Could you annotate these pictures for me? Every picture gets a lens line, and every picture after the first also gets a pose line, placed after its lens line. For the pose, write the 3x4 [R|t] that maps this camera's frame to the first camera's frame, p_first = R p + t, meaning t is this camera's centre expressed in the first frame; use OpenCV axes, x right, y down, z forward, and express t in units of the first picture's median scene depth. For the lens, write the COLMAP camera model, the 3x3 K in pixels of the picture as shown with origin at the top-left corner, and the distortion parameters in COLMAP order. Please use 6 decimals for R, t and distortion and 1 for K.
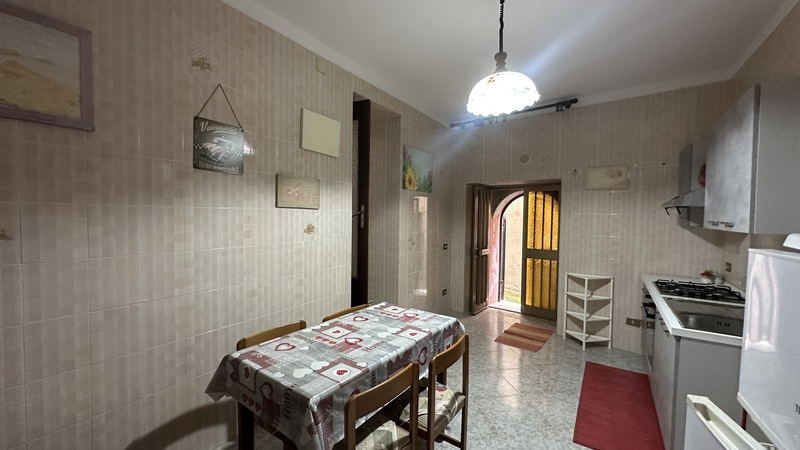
lens RADIAL K [[336.9, 0, 404.8], [0, 336.9, 225.6], [0, 0, 1]] dist [-0.004390, -0.000076]
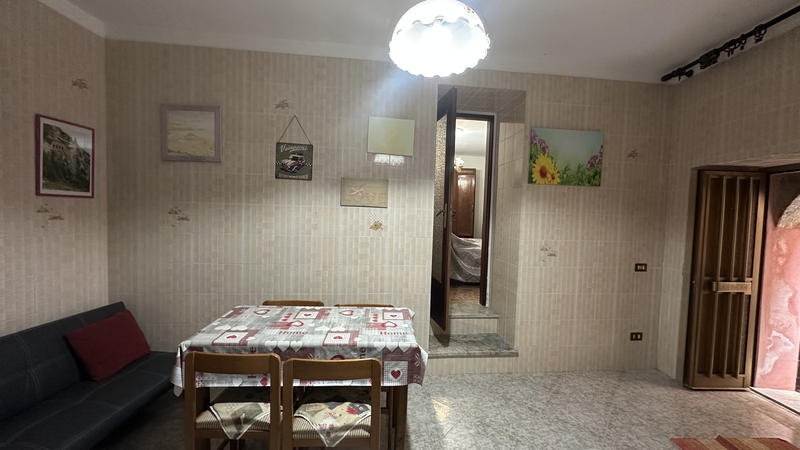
lens RADIAL K [[336.9, 0, 404.8], [0, 336.9, 225.6], [0, 0, 1]] dist [-0.004390, -0.000076]
pose [[0.600480, 0.034056, -0.798915, 0.843746], [-0.047731, 0.998838, 0.006702, -0.002963], [0.798214, 0.034109, 0.601407, 0.555791]]
